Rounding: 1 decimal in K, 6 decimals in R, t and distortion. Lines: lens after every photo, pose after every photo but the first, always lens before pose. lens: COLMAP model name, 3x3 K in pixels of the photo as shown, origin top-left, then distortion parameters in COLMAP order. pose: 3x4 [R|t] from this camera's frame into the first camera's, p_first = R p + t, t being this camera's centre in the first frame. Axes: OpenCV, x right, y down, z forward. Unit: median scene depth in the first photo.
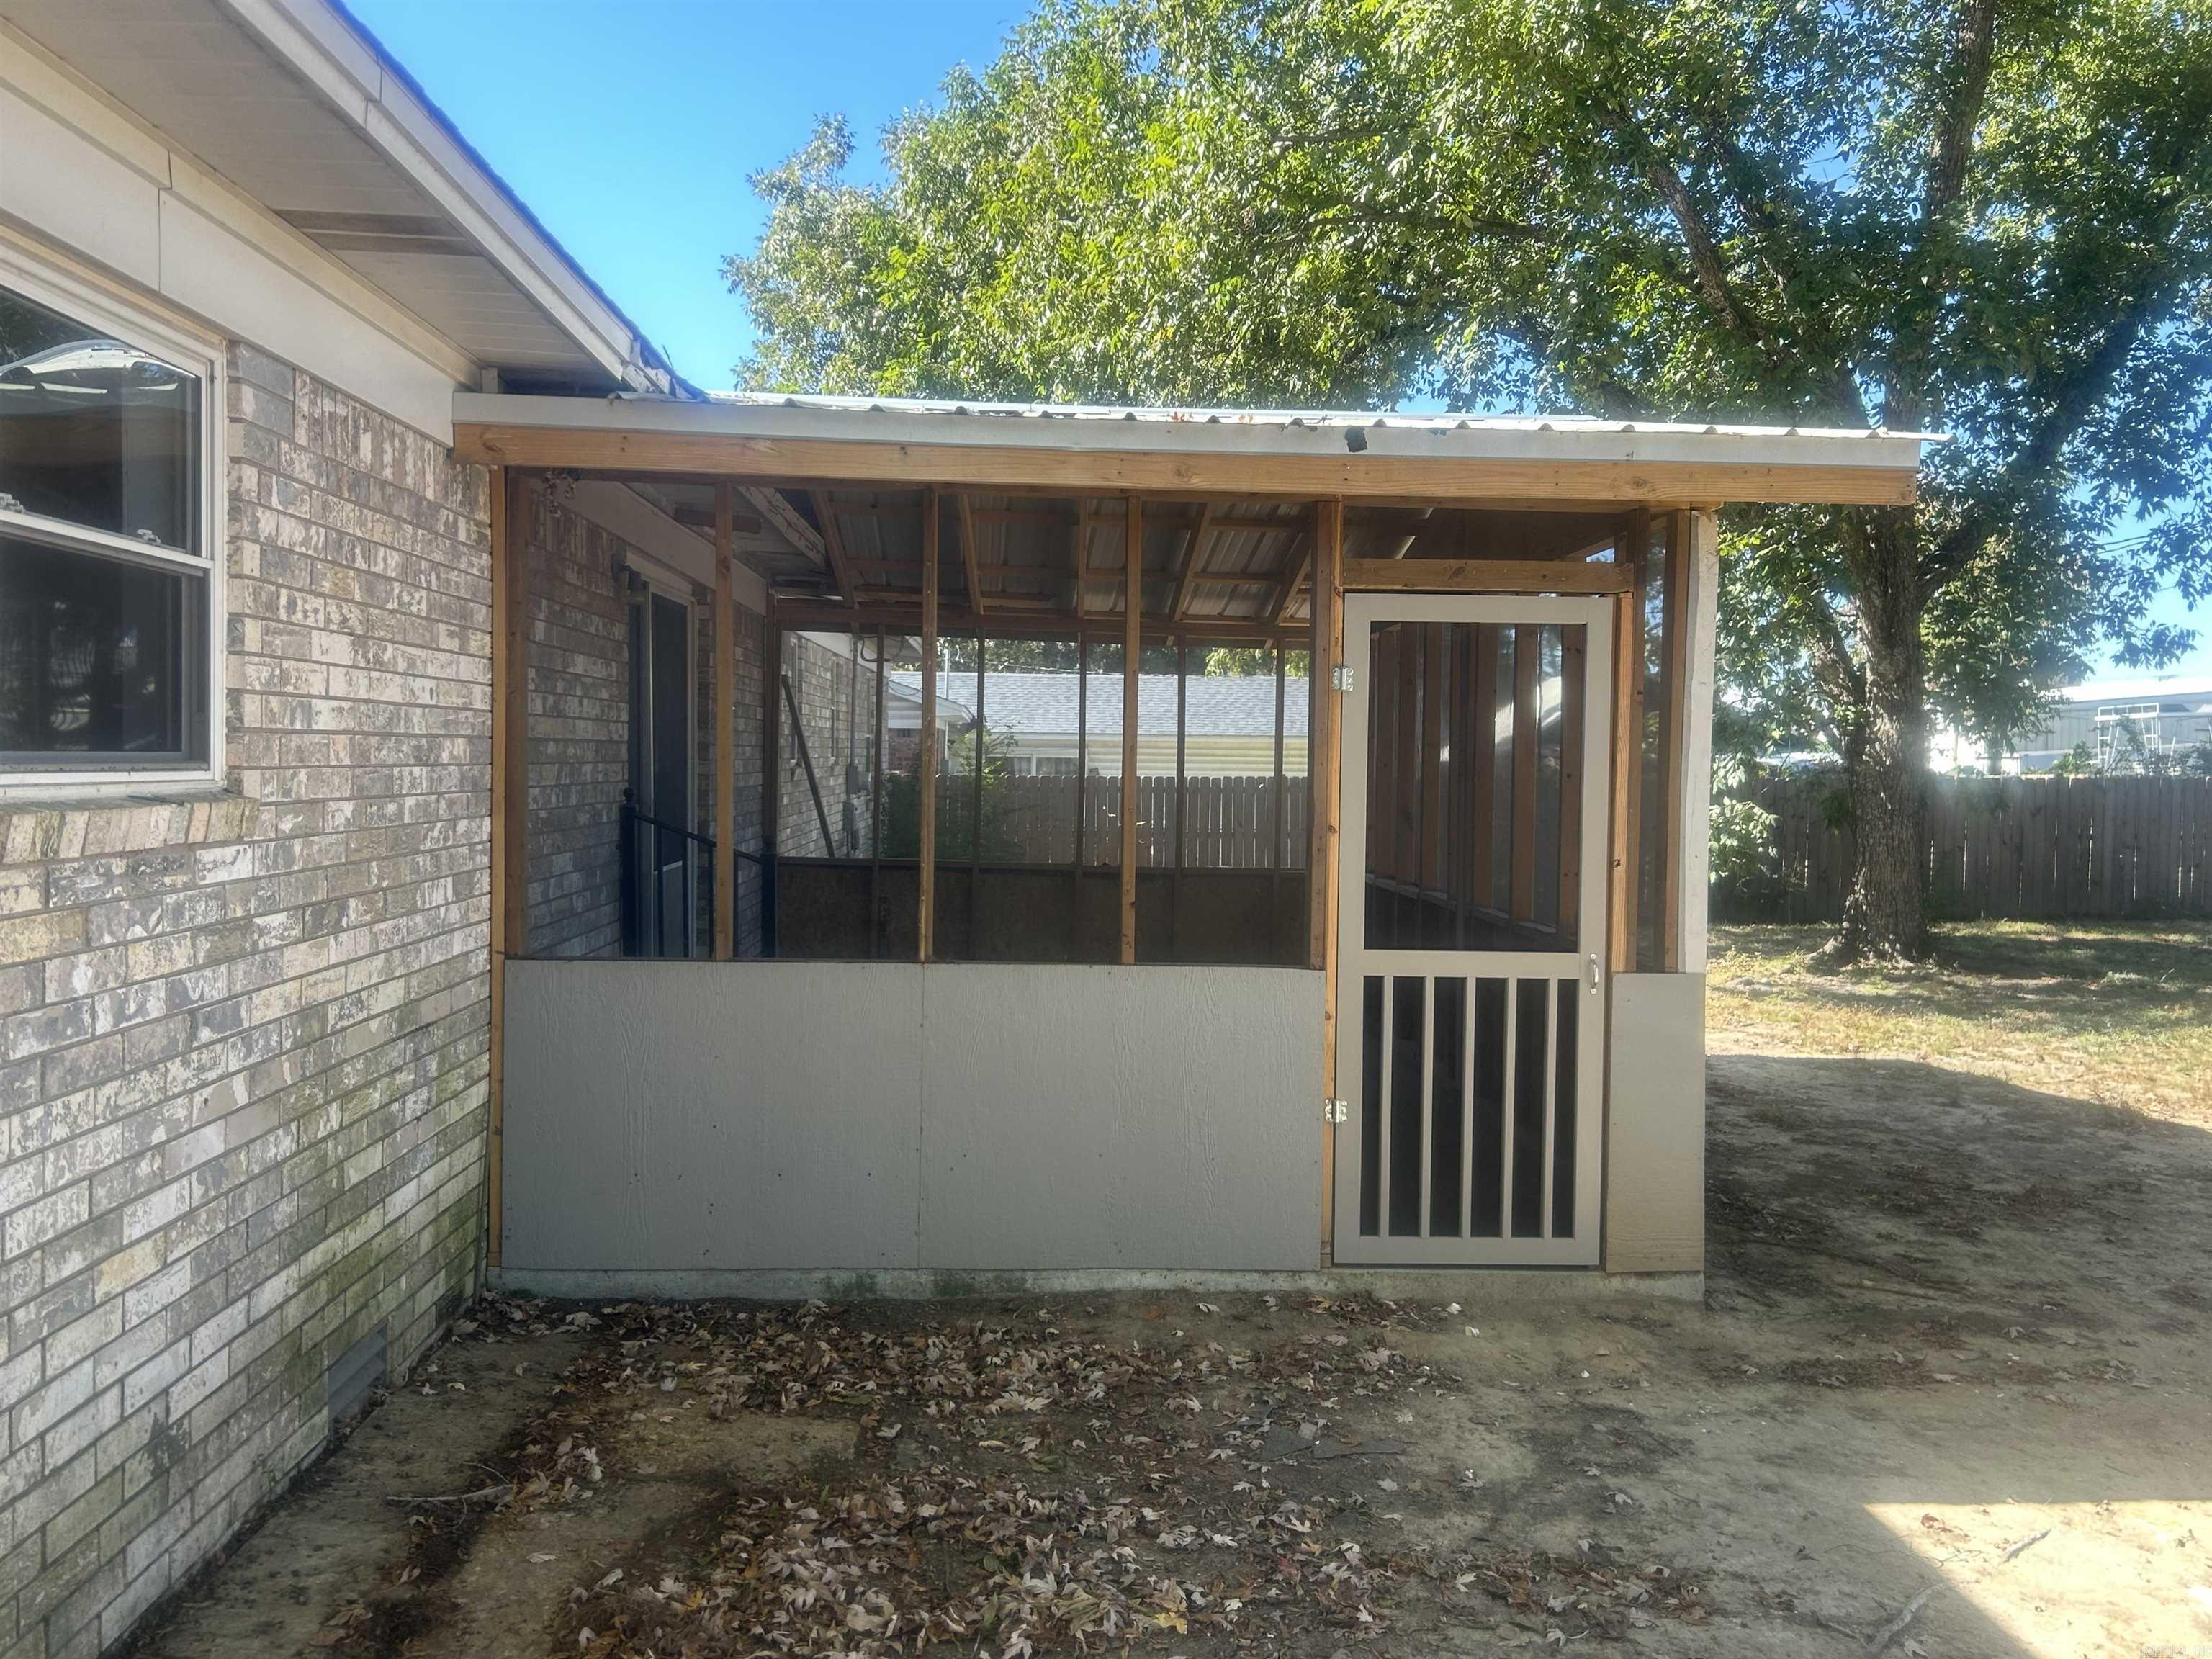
lens RADIAL K [[1747.6, 0, 1106.0], [0, 1747.6, 829.5], [0, 0, 1]] dist [0.007935, 0.001462]
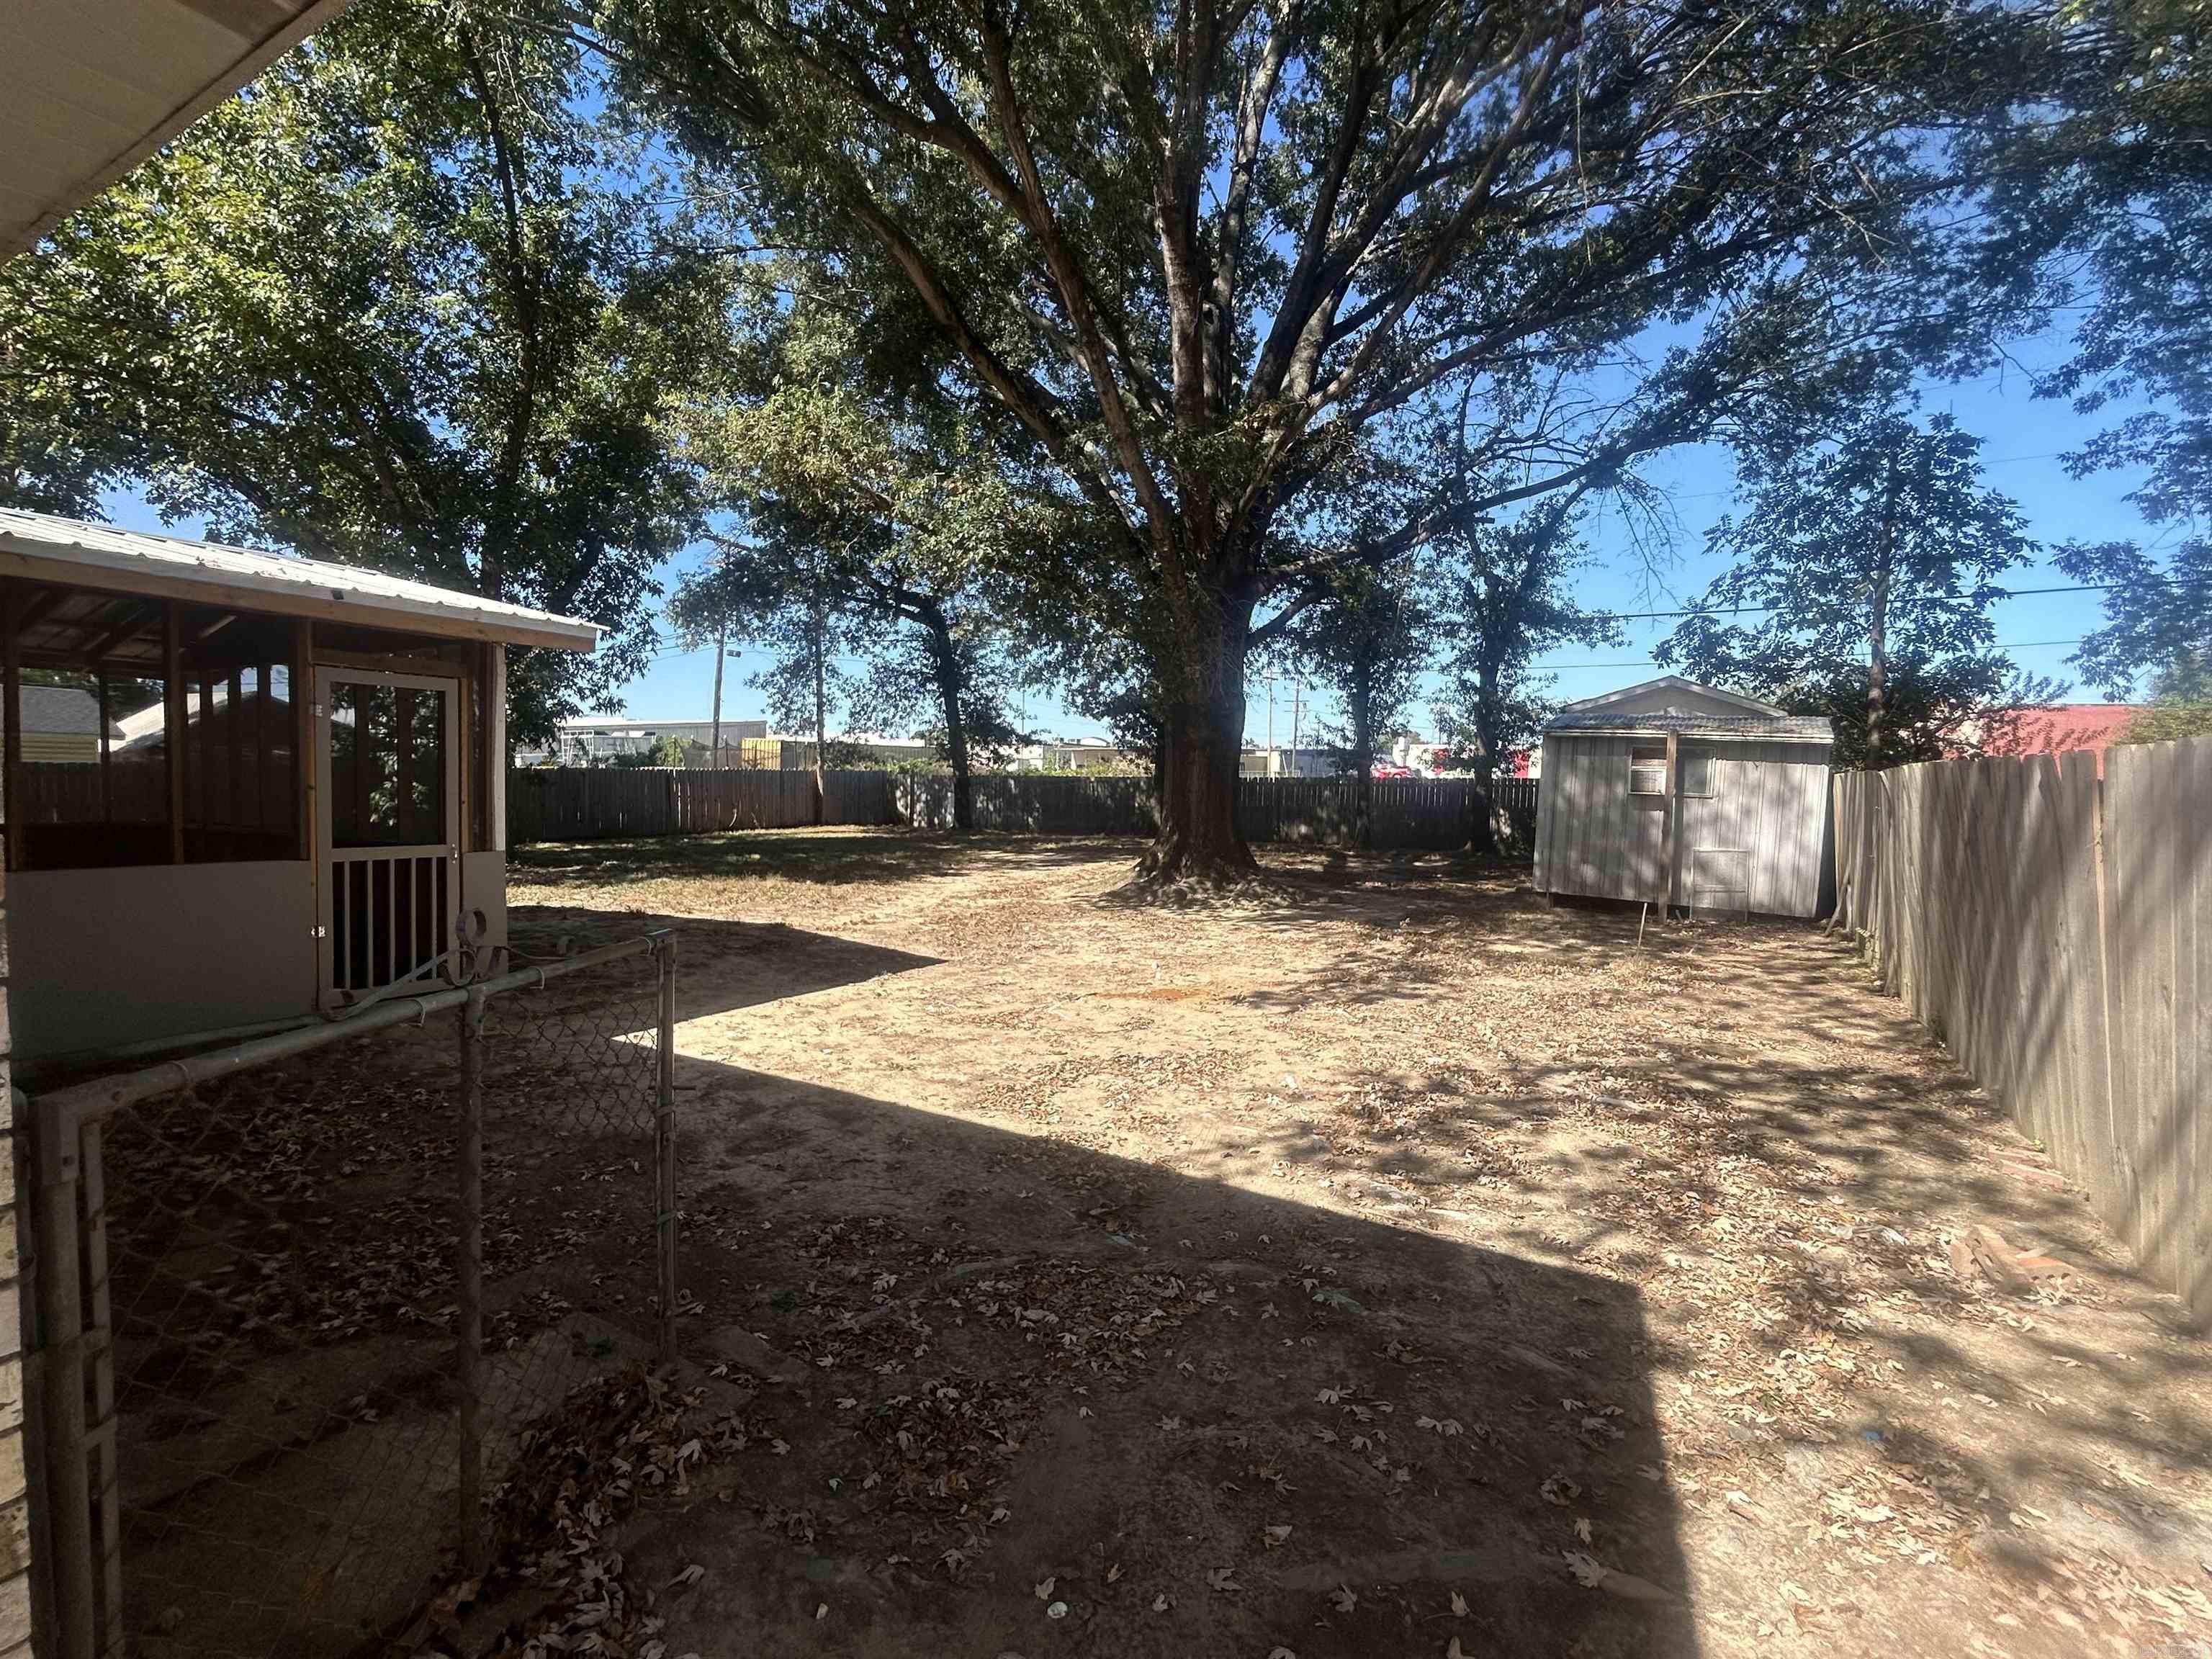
lens RADIAL K [[1028.3, 0, 1106.0], [0, 1028.3, 829.5], [0, 0, 1]] dist [-0.000763, -0.000061]
pose [[0.519279, -0.045126, 0.853413, -0.178777], [0.021160, 0.998978, 0.039947, 0.008964], [-0.854343, -0.002686, 0.519703, -0.161280]]
